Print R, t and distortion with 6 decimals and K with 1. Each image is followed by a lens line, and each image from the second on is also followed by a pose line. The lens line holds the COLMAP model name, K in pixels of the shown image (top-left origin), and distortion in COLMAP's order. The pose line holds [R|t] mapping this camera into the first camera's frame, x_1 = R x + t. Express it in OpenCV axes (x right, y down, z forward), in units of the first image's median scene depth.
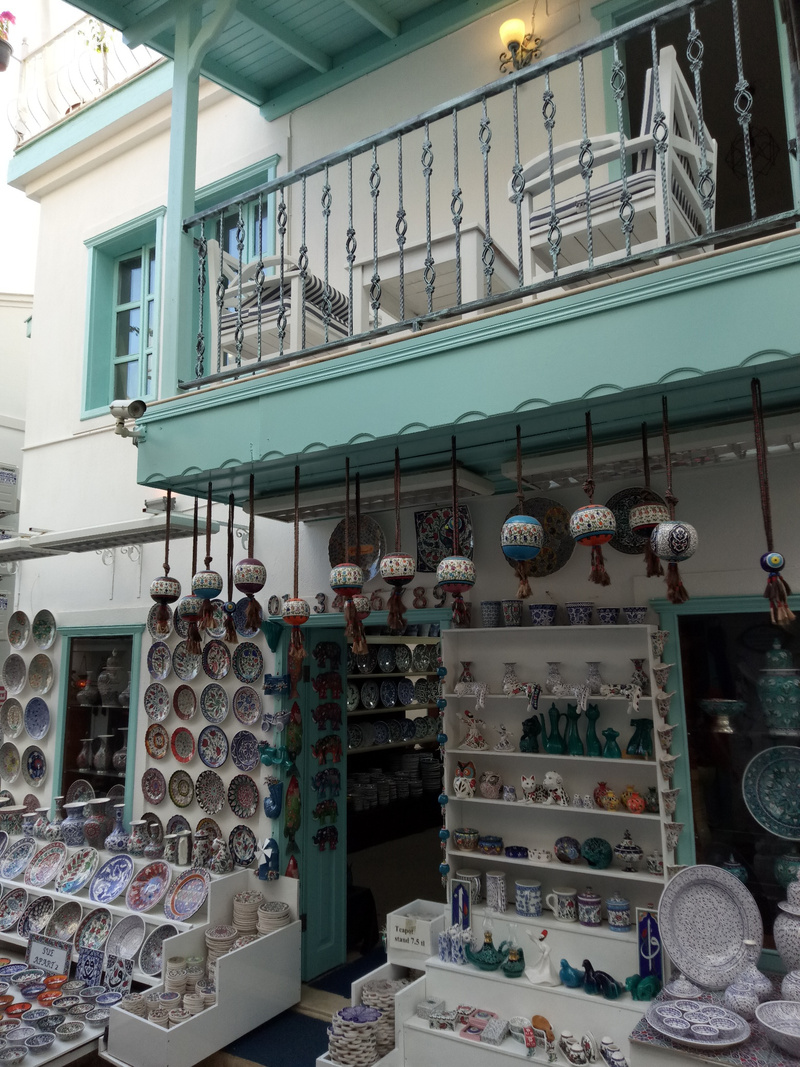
lens RADIAL K [[763.1, 0, 399.9], [0, 763.1, 538.4], [0, 0, 1]] dist [0.007065, -0.011478]
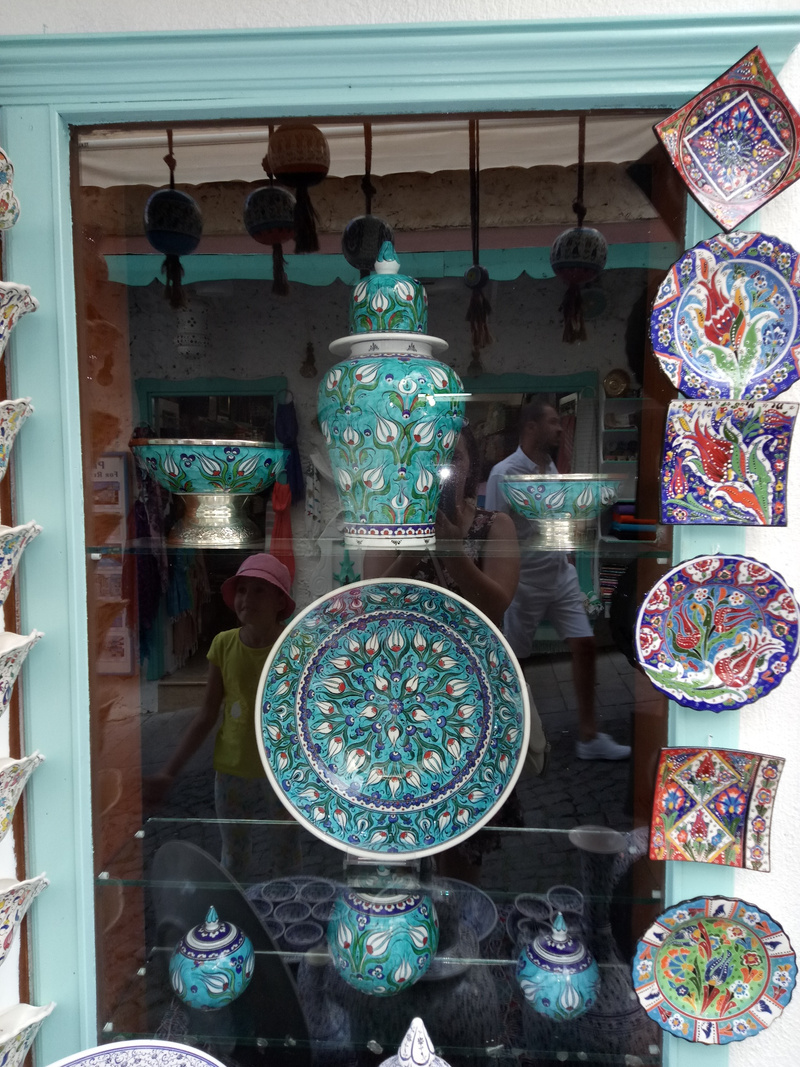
lens RADIAL K [[763.1, 0, 394.1], [0, 763.1, 531.7], [0, 0, 1]] dist [0.007065, -0.011478]
pose [[0.873832, -0.024861, 0.485593, 0.358086], [-0.085577, 0.975238, 0.203928, 0.189271], [-0.478639, -0.219754, 0.850067, 0.742798]]
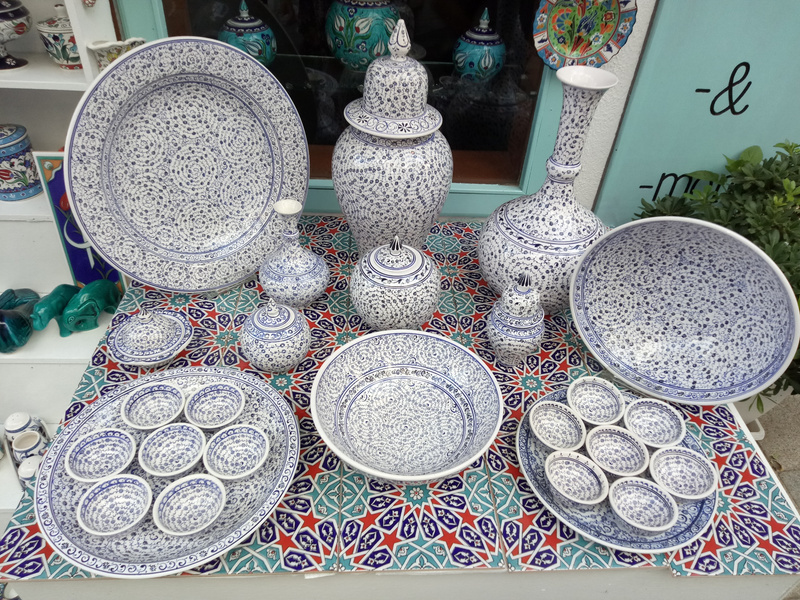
lens RADIAL K [[572.2, 0, 404.4], [0, 572.2, 302.7], [0, 0, 1]] dist [0.007065, -0.011478]
pose [[0.813609, -0.330643, 0.478243, 0.298438], [-0.160095, 0.663352, 0.730981, 0.275966], [-0.558937, -0.671297, 0.486775, 0.679290]]
